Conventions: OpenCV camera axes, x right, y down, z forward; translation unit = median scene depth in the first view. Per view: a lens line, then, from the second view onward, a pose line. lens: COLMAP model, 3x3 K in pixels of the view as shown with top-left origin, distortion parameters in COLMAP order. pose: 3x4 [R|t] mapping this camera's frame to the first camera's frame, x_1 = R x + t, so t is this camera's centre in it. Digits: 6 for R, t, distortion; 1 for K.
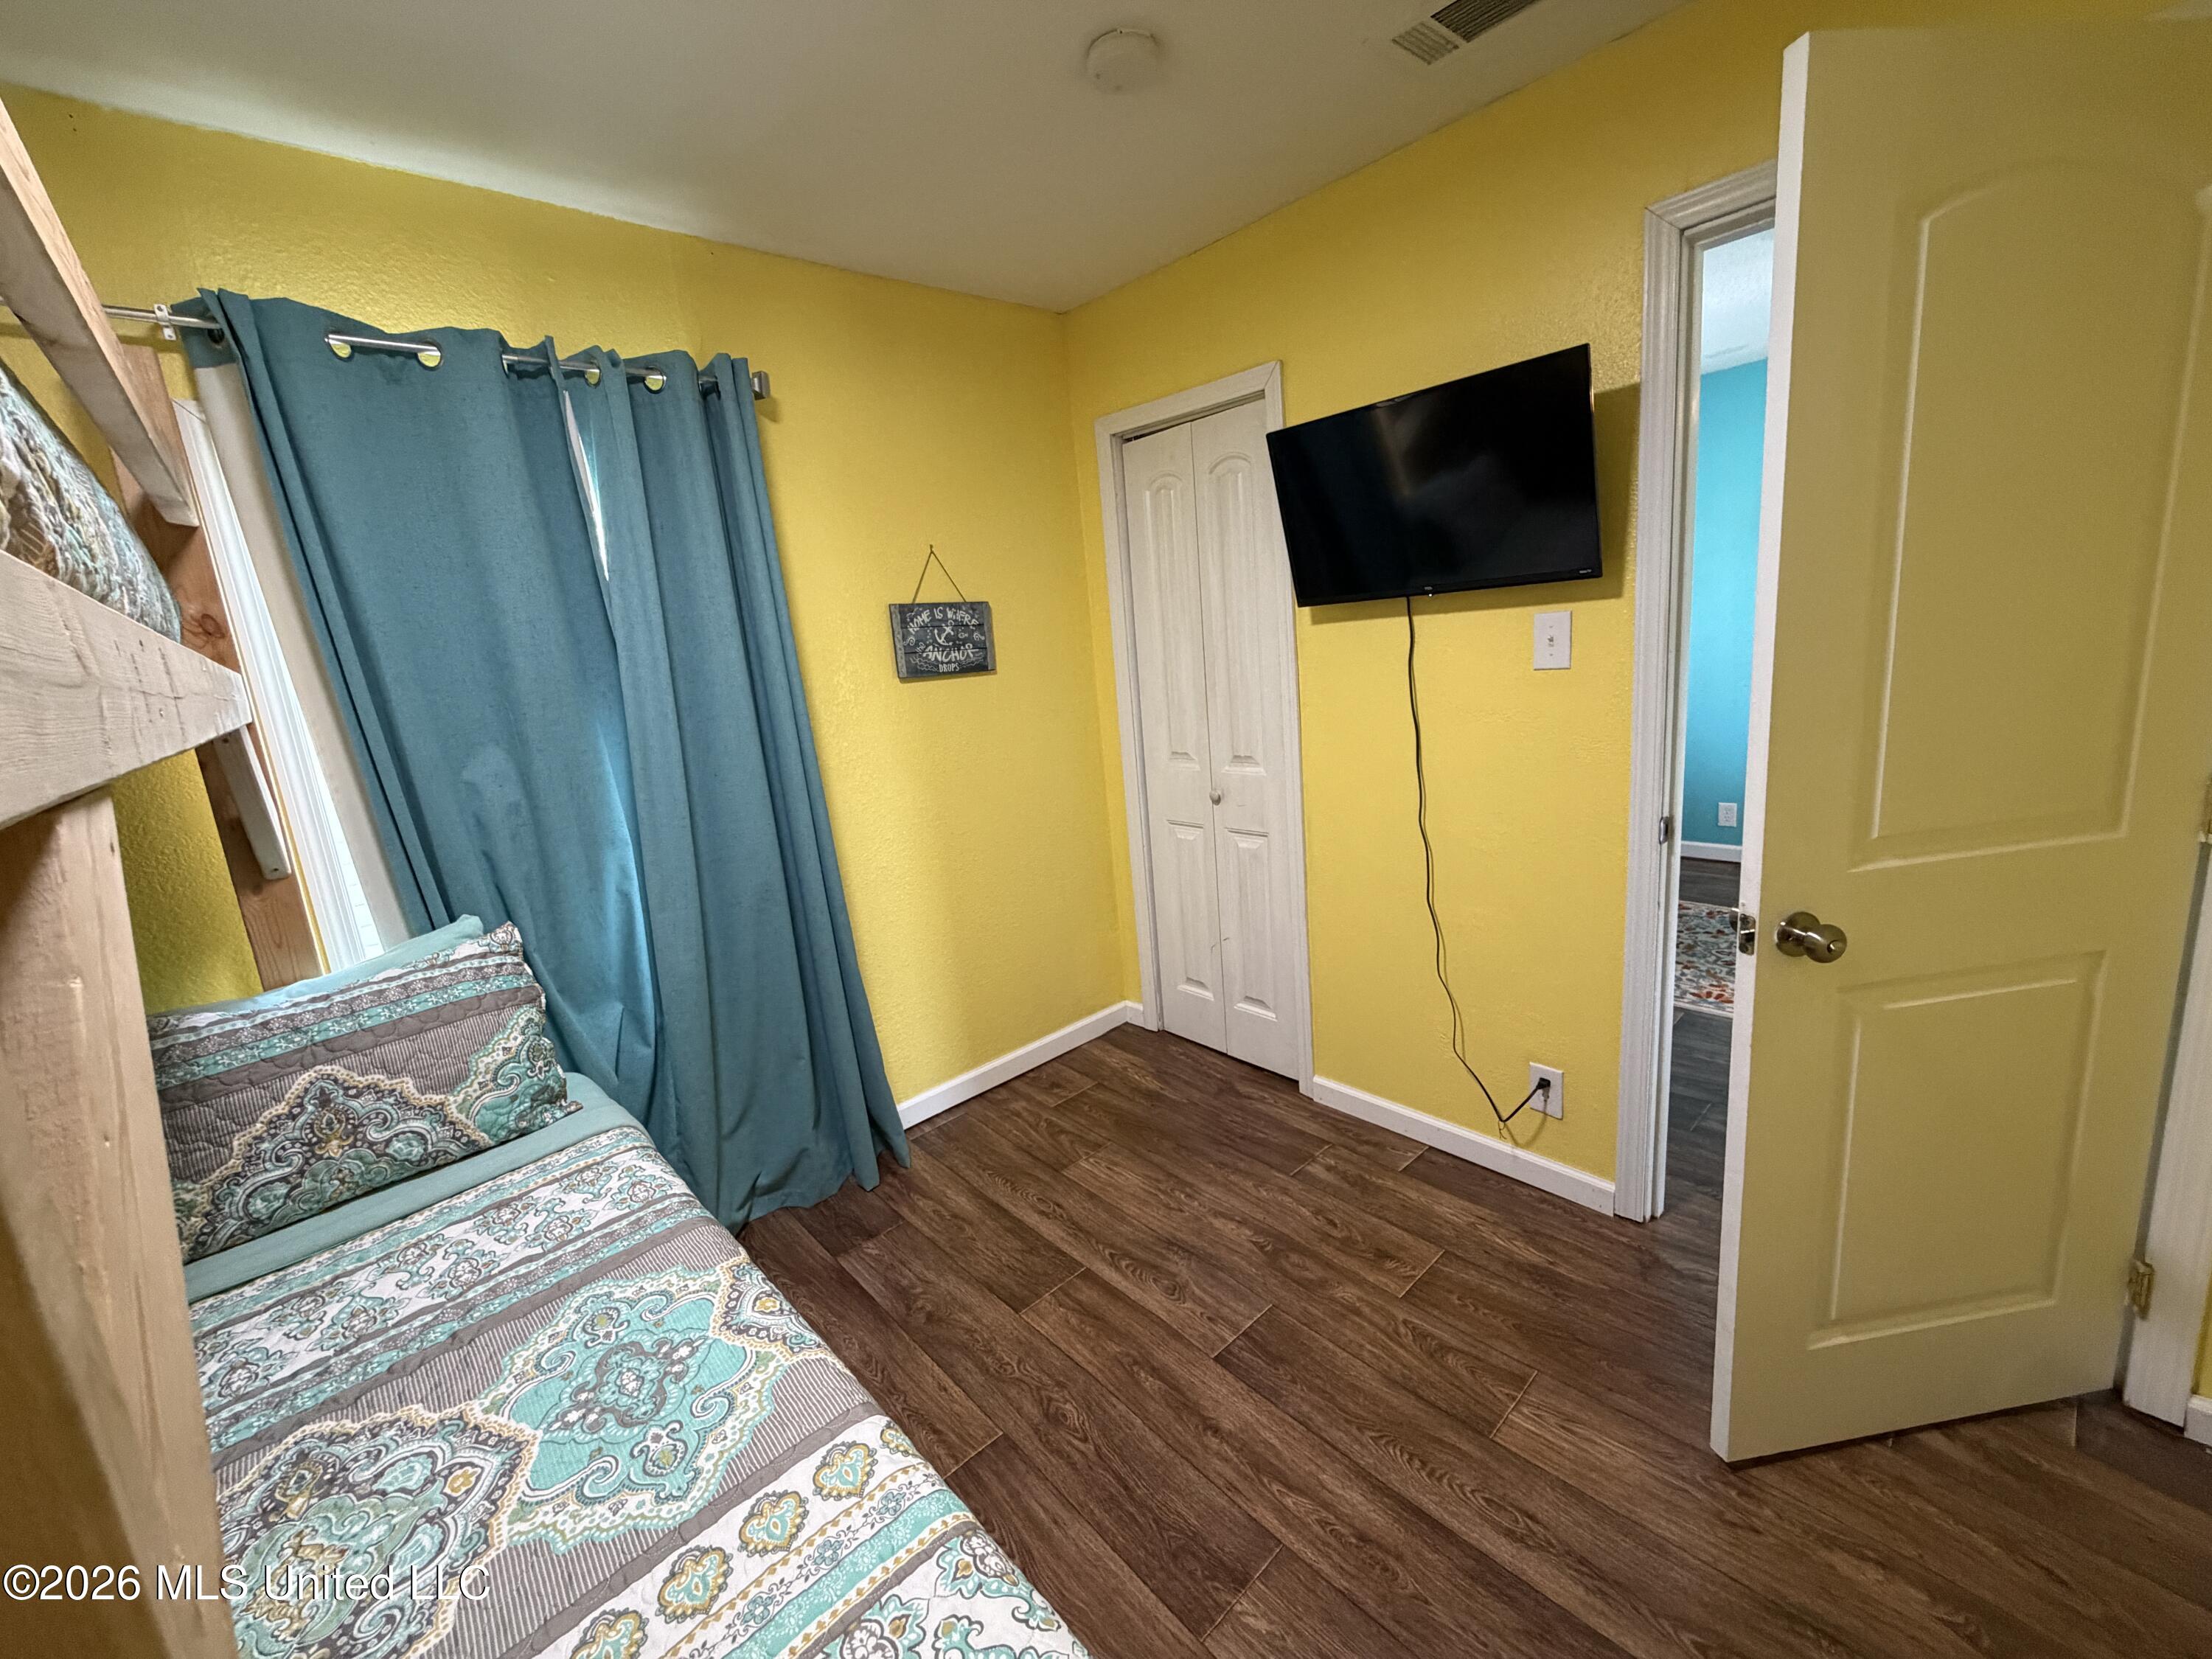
lens RADIAL K [[883.7, 0, 1102.5], [0, 883.7, 823.5], [0, 0, 1]] dist [-0.001677, -0.000119]
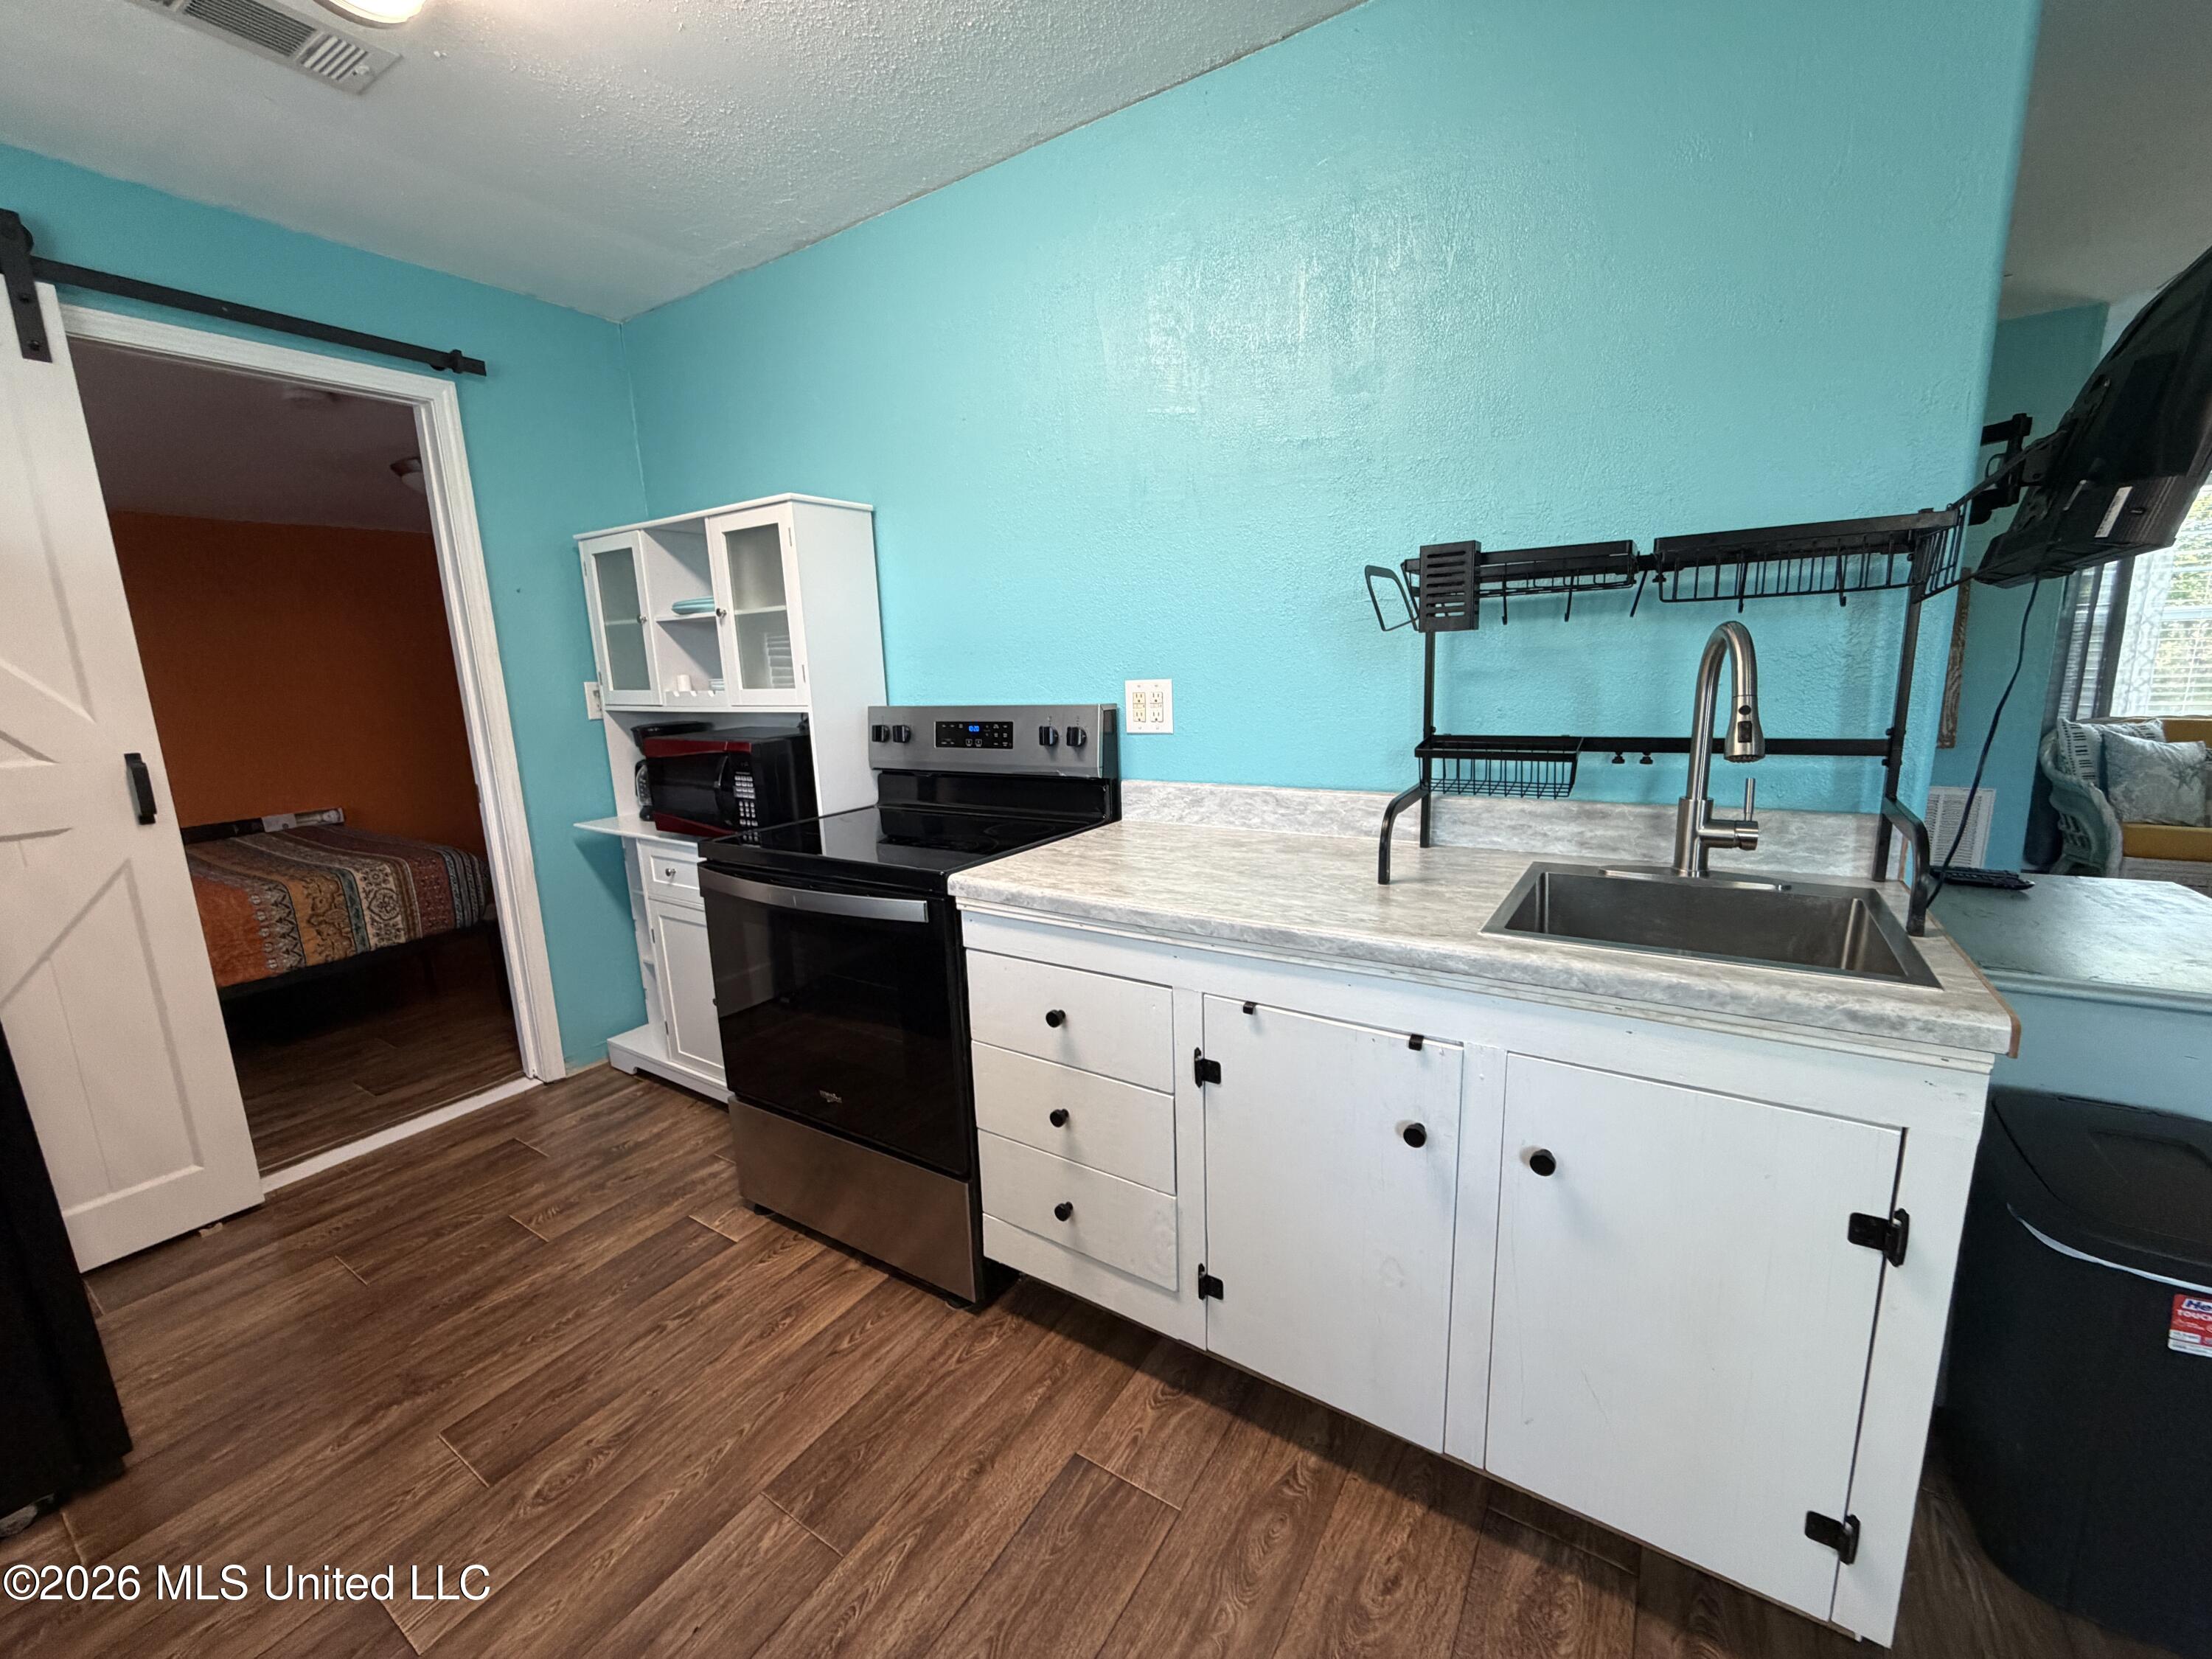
lens RADIAL K [[883.7, 0, 1101.0], [0, 883.7, 828.2], [0, 0, 1]] dist [-0.001677, -0.000119]
pose [[0.254917, 0.268018, -0.929077, 0.570990], [-0.181533, 0.957000, 0.226265, -0.113714], [0.949770, 0.110979, 0.292609, 0.546606]]
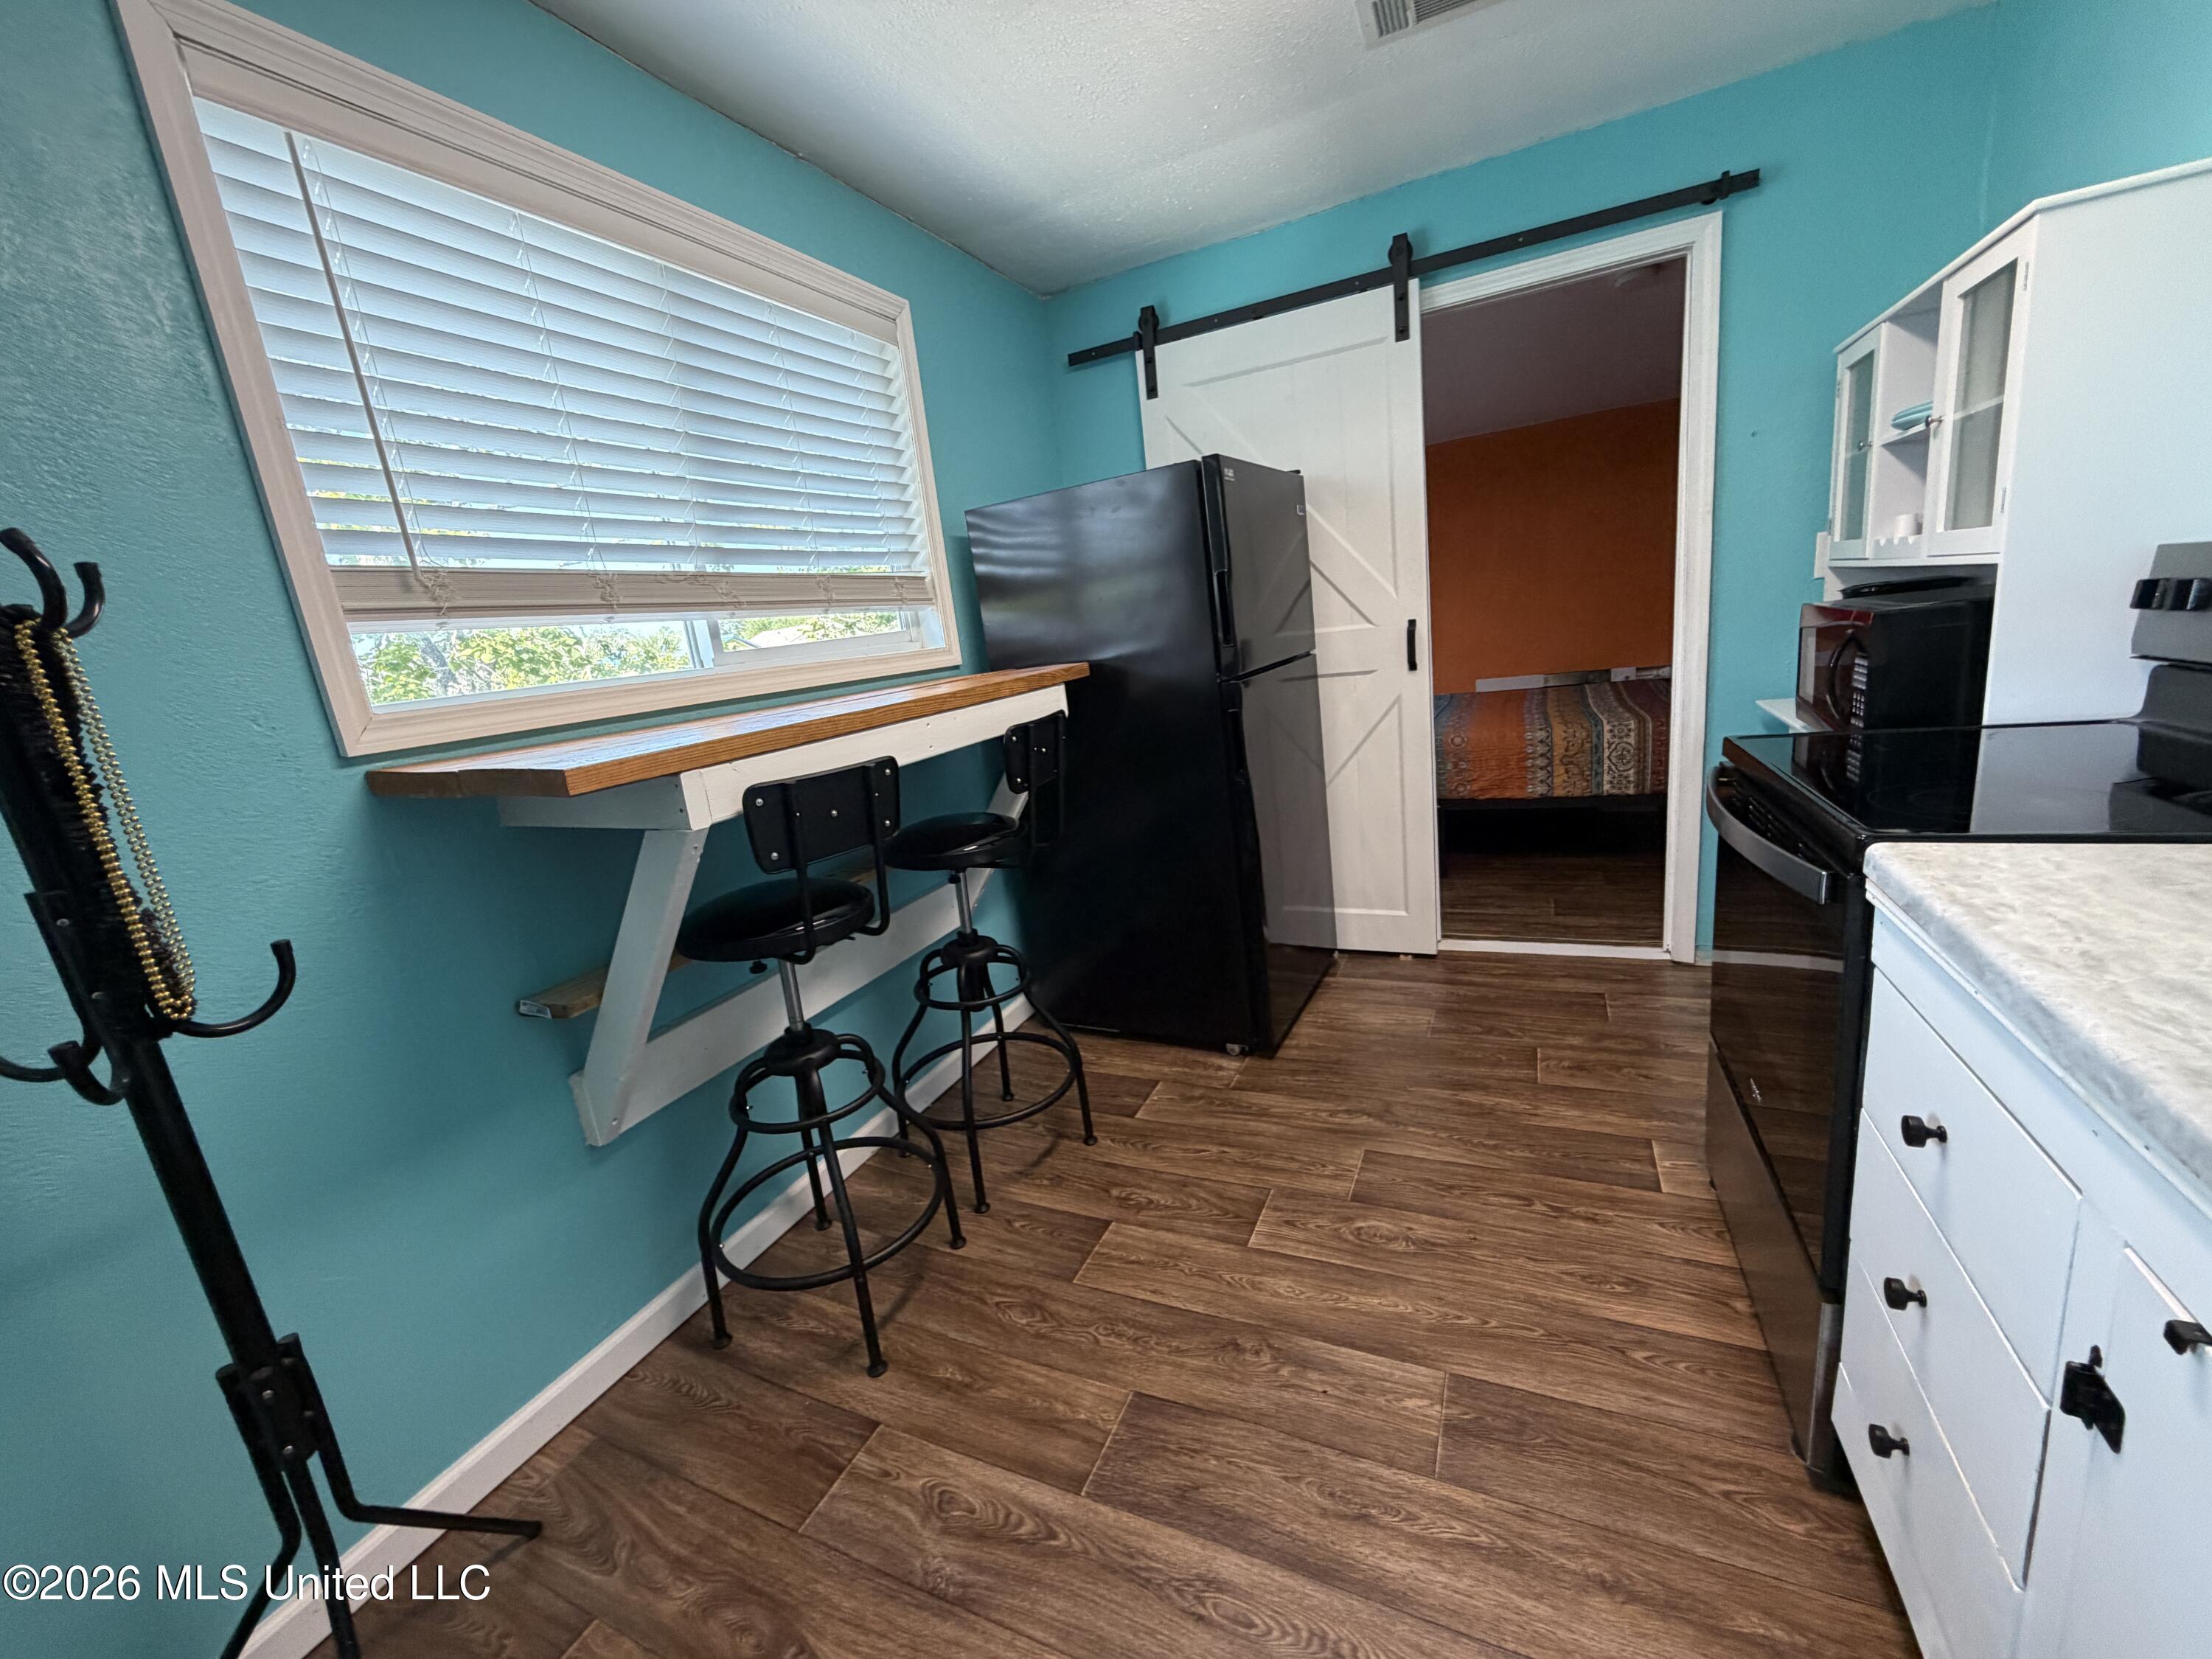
lens RADIAL K [[883.7, 0, 1098.6], [0, 883.7, 828.6], [0, 0, 1]] dist [-0.001677, -0.000119]
pose [[-0.903695, 0.280348, -0.323637, 0.382675], [0.123910, 0.894736, 0.429063, -0.137198], [0.409856, 0.347640, -0.843306, 0.848354]]
